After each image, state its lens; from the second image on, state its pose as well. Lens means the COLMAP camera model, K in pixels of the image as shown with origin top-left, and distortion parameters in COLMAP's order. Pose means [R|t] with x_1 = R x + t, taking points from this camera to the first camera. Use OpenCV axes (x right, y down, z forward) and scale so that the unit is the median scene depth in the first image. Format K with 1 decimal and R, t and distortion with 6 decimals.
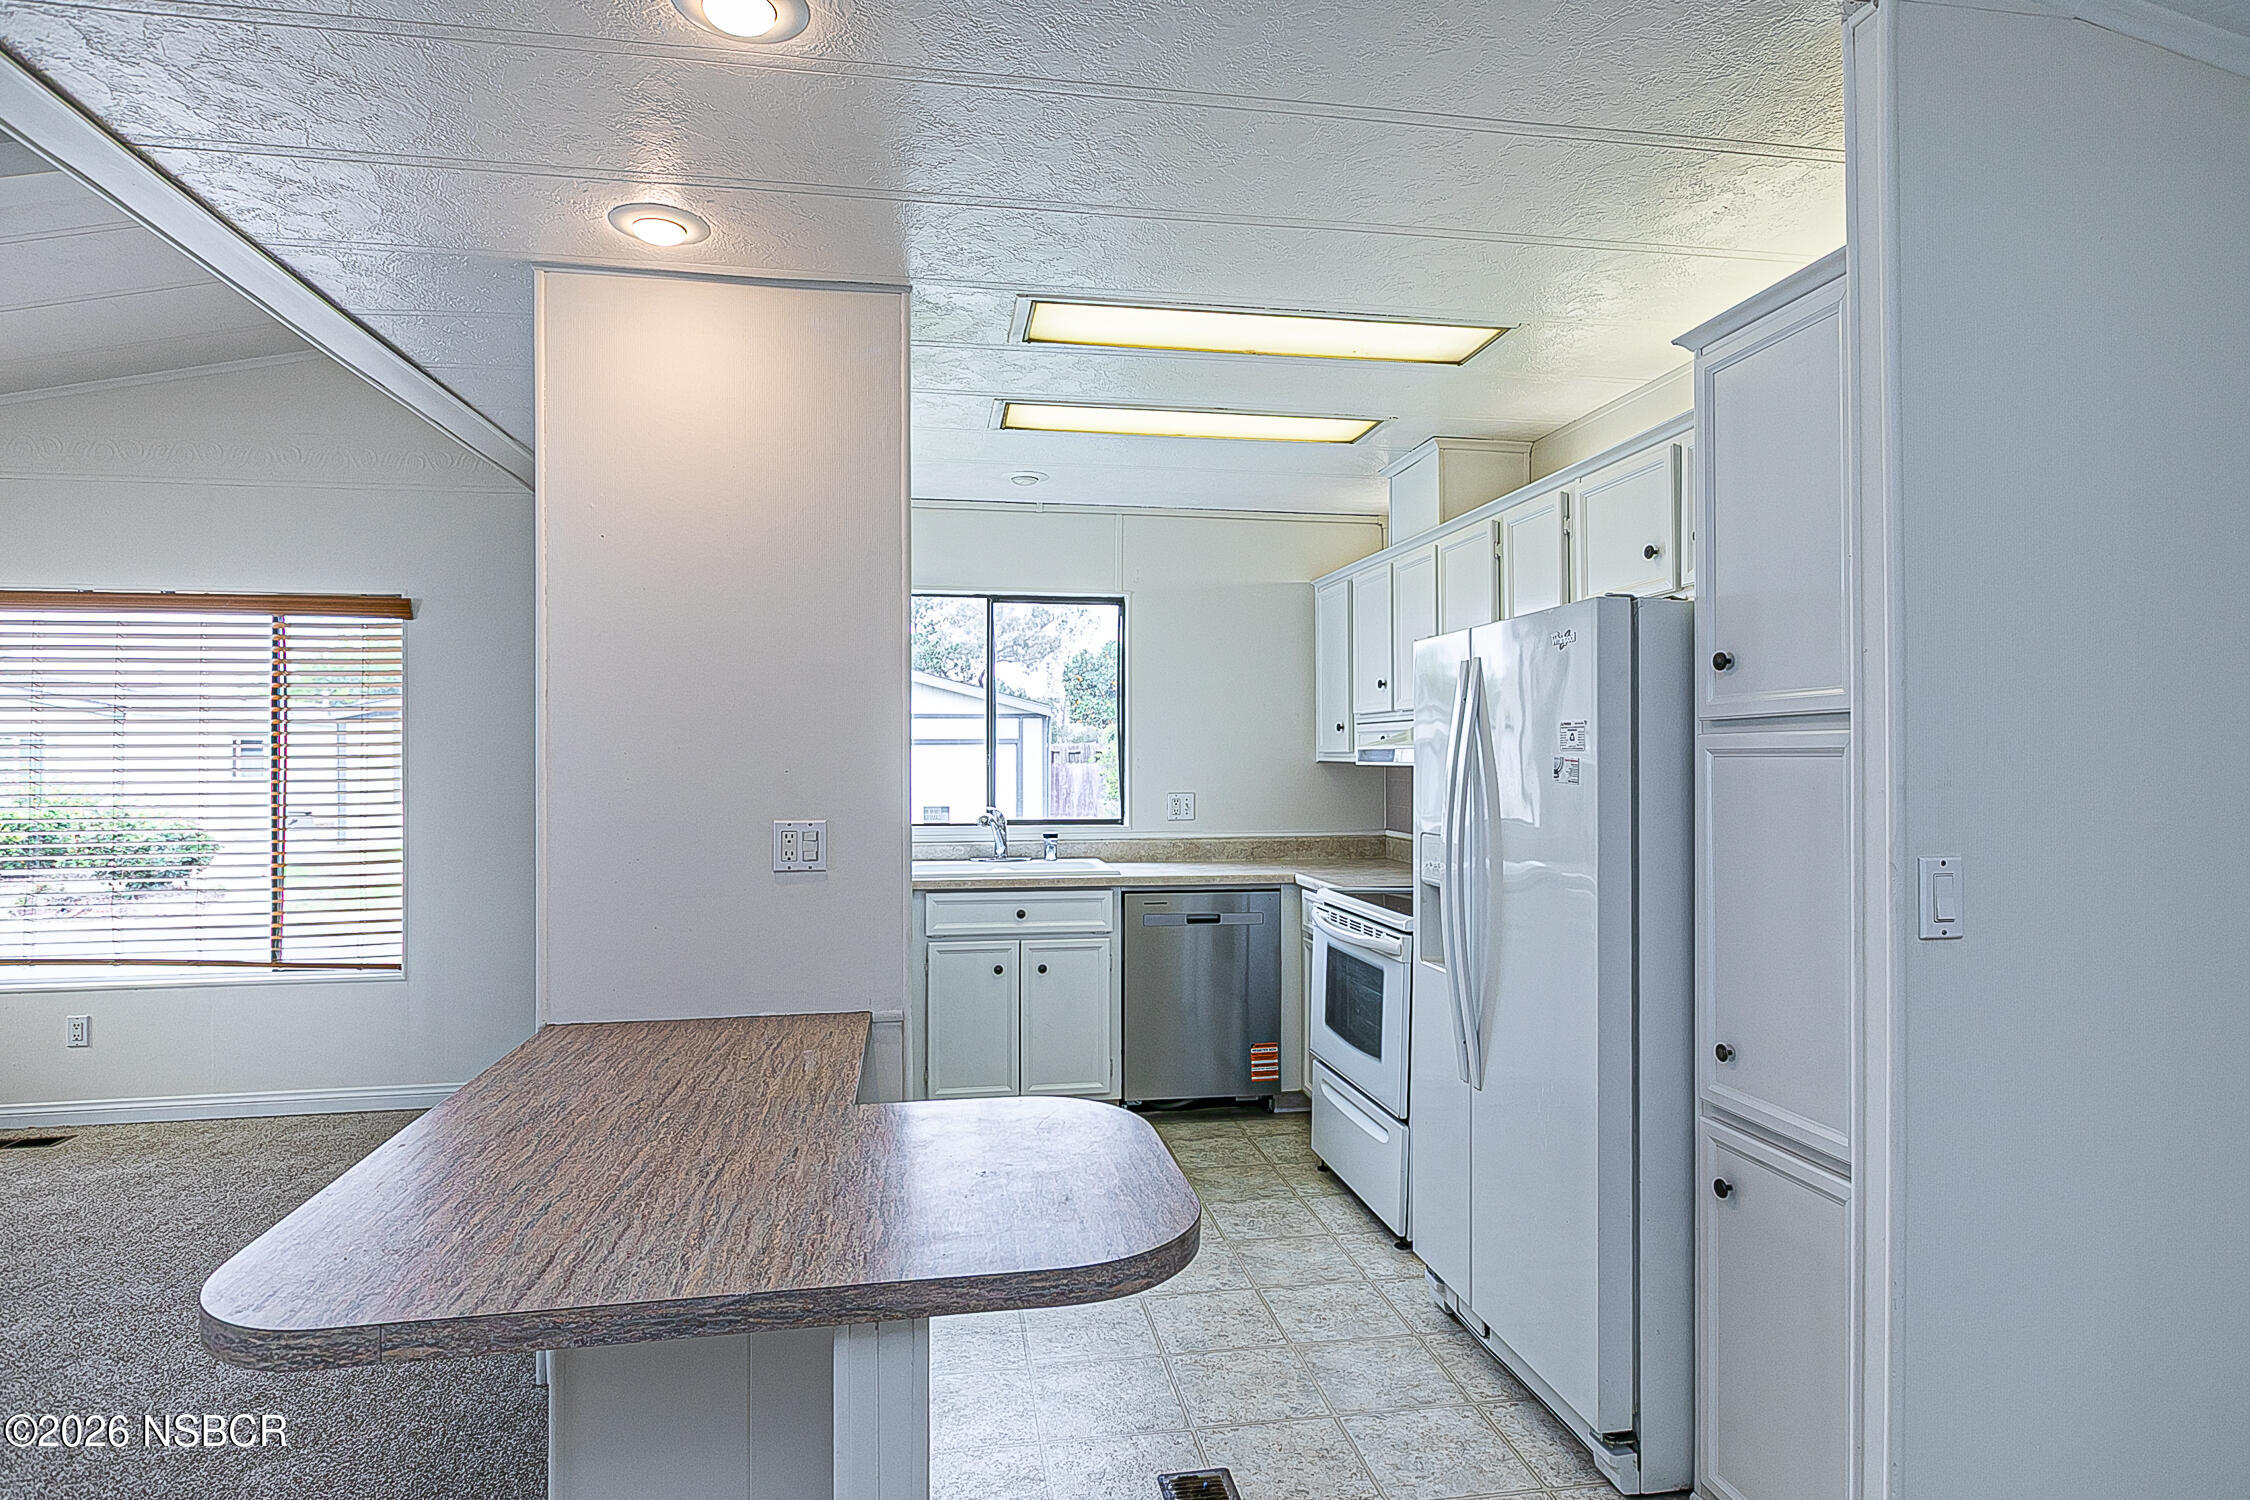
lens RADIAL K [[1248.7, 0, 1125.0], [0, 1248.7, 750.0], [0, 0, 1]] dist [0.000453, 0.000016]
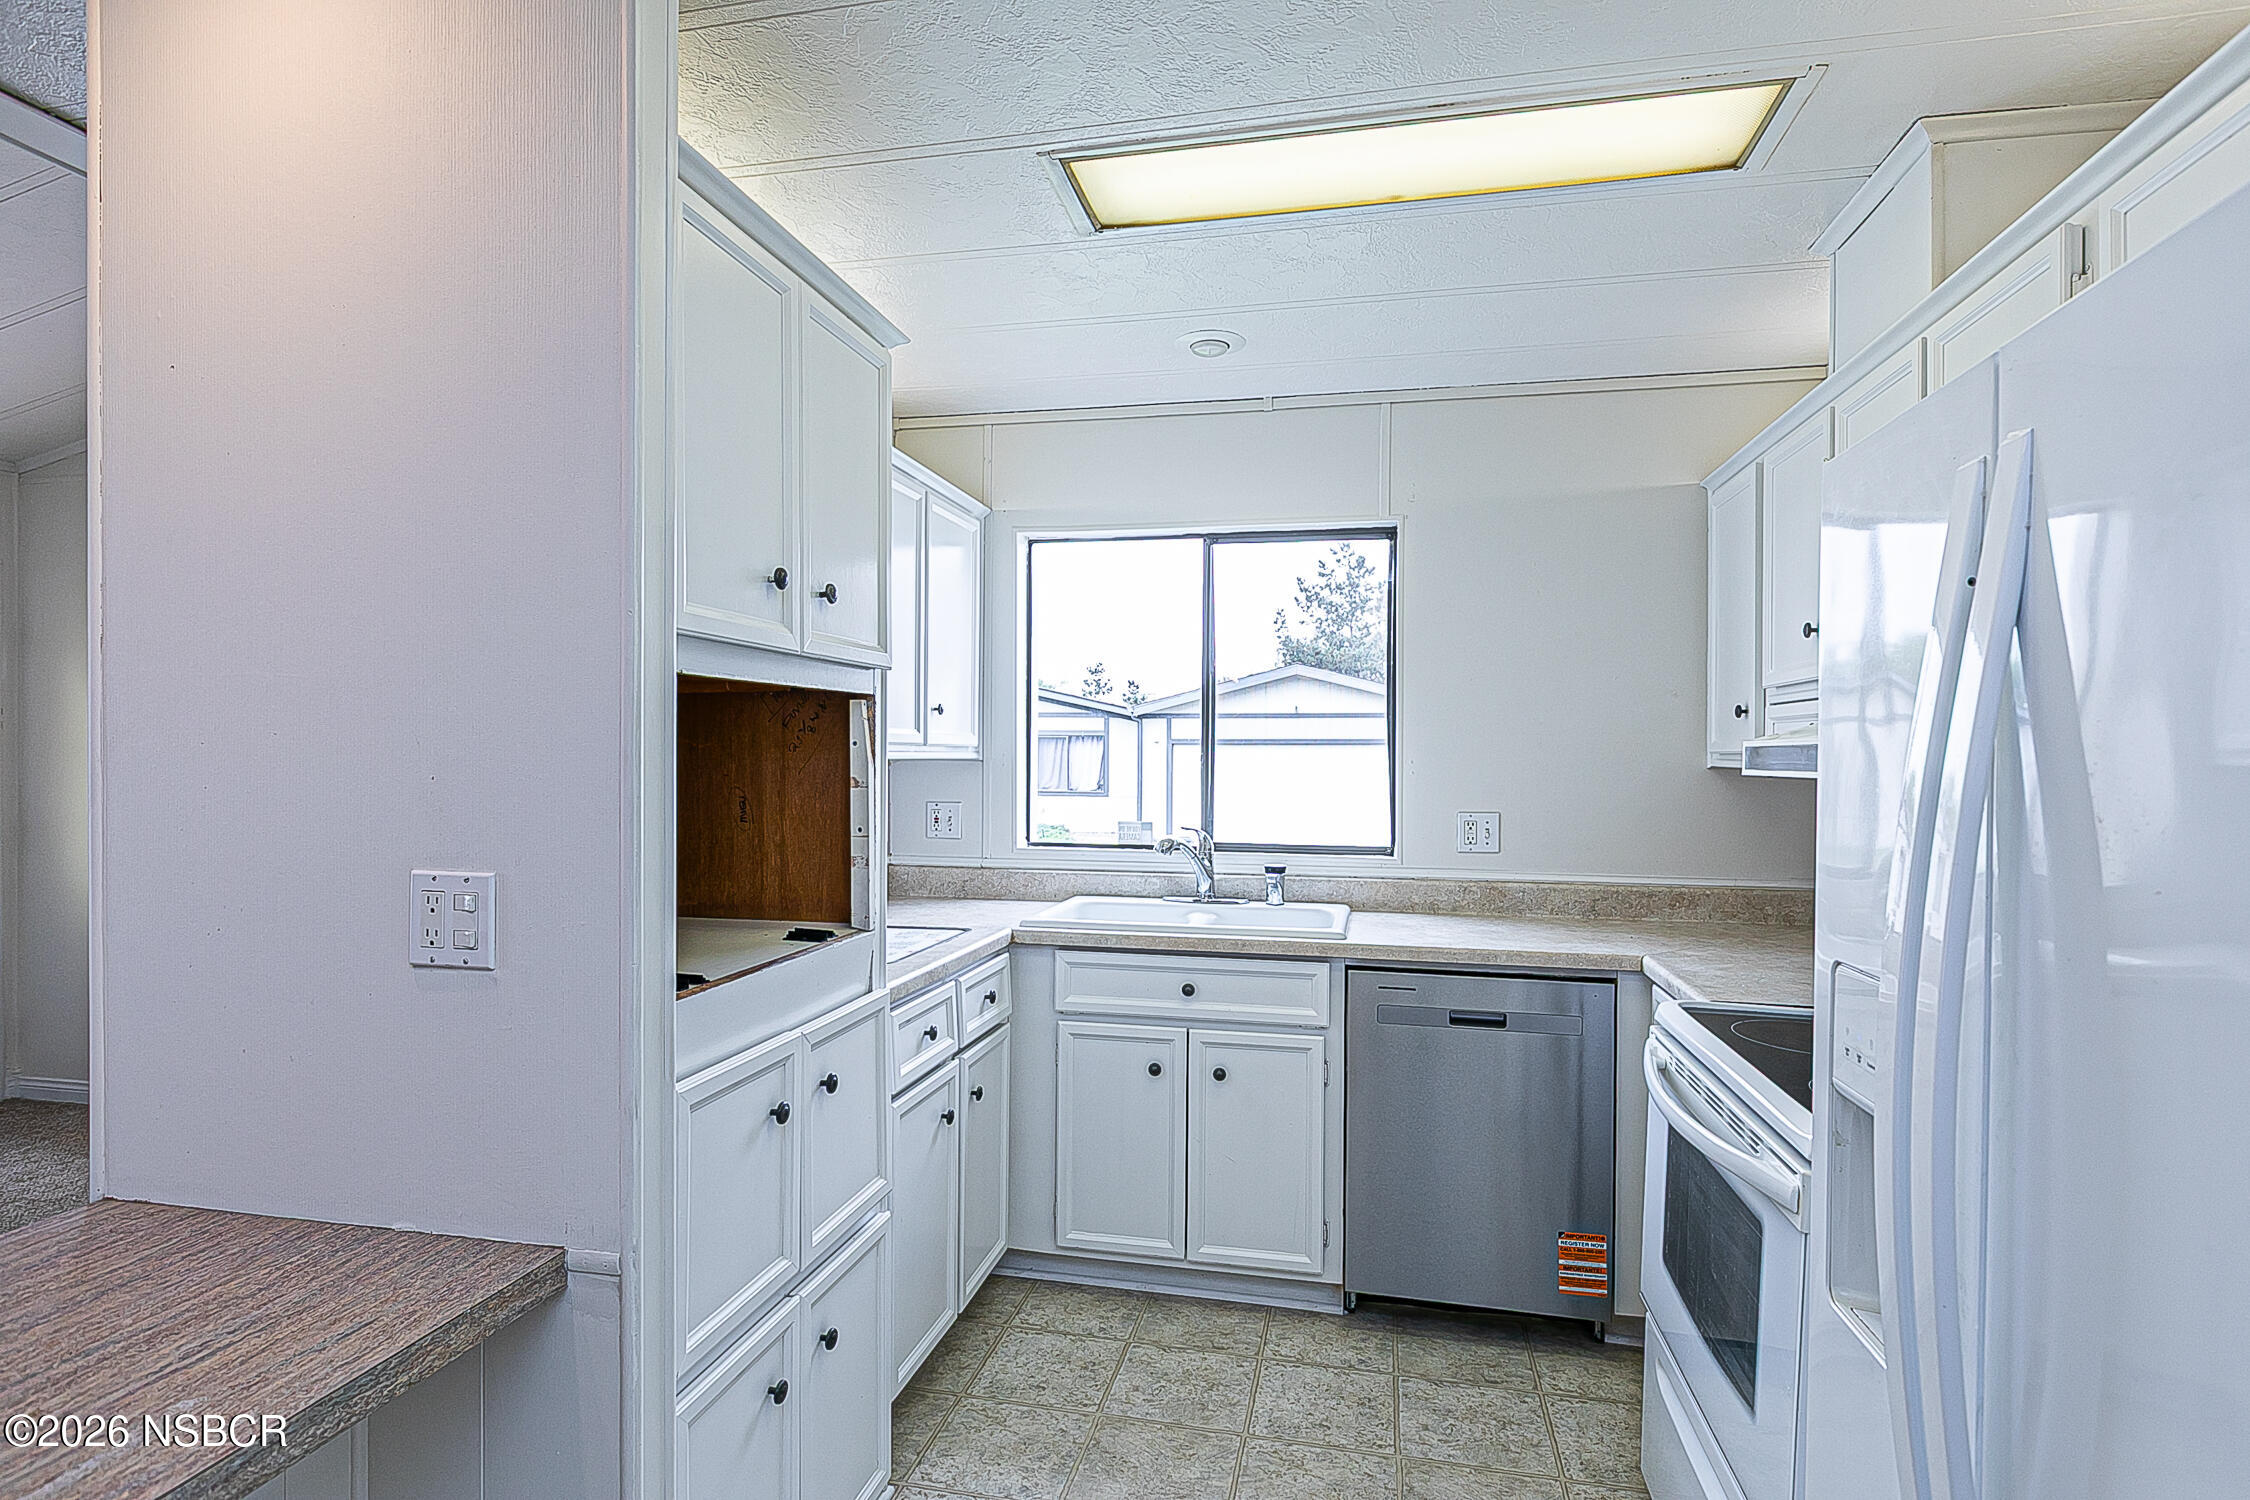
lens RADIAL K [[1152.8, 0, 1125.2], [0, 1152.8, 757.4], [0, 0, 1]] dist [-0.001656, -0.000774]
pose [[0.926673, 0.007980, -0.375783, 0.105132], [-0.005812, 0.999959, 0.006902, 0.001955], [0.375823, -0.004212, 0.926682, 0.369787]]
